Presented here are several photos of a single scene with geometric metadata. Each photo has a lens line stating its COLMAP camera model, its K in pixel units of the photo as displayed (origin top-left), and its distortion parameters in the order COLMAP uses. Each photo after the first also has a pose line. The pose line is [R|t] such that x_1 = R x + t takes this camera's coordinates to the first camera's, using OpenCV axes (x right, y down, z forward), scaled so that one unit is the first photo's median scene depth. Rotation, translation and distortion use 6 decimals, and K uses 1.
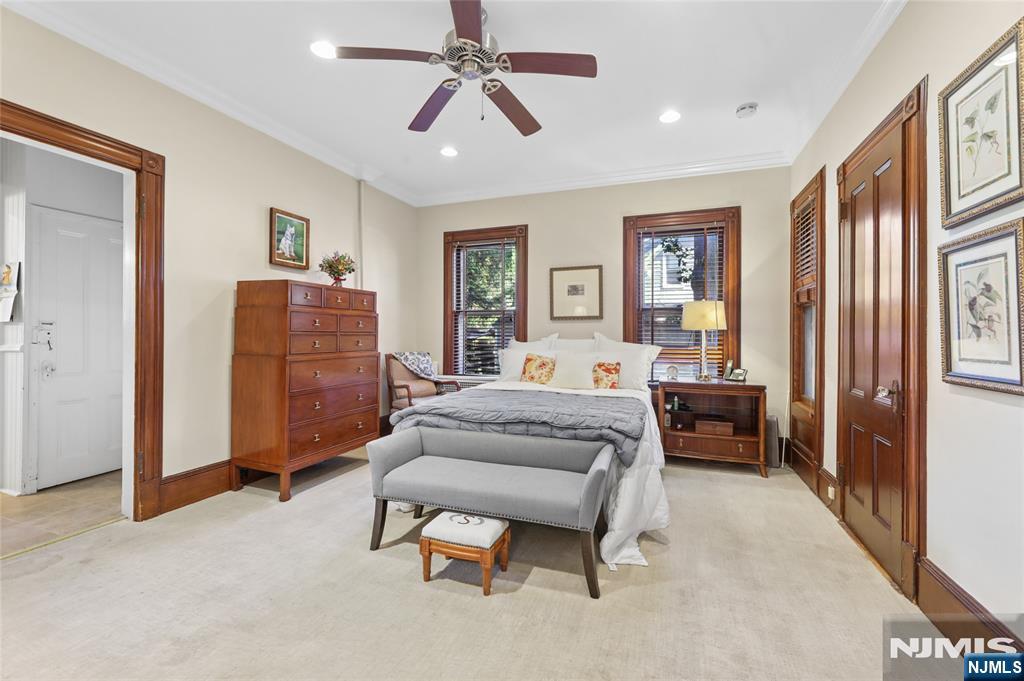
lens RADIAL K [[426.0, 0, 513.3], [0, 426.0, 334.7], [0, 0, 1]] dist [-0.001971, 0.000237]
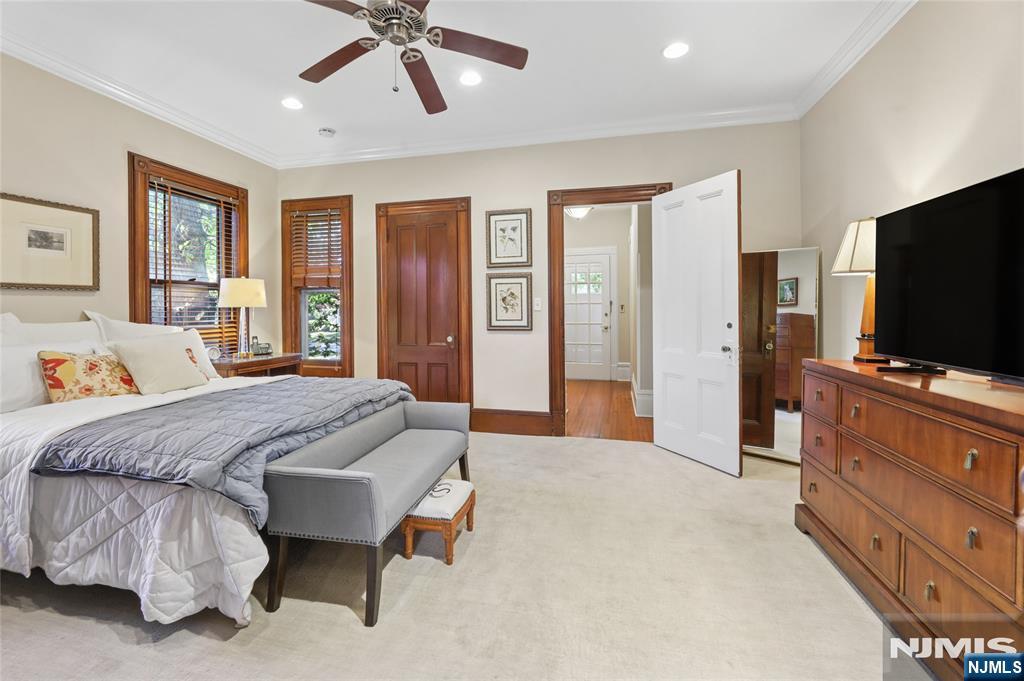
lens RADIAL K [[426.0, 0, 513.4], [0, 426.0, 310.7], [0, 0, 1]] dist [-0.001971, 0.000237]
pose [[-0.133721, -0.008958, 0.990978, -0.772078], [0.005131, 0.999939, 0.009731, -0.012207], [-0.991006, 0.006386, -0.133667, 0.633127]]
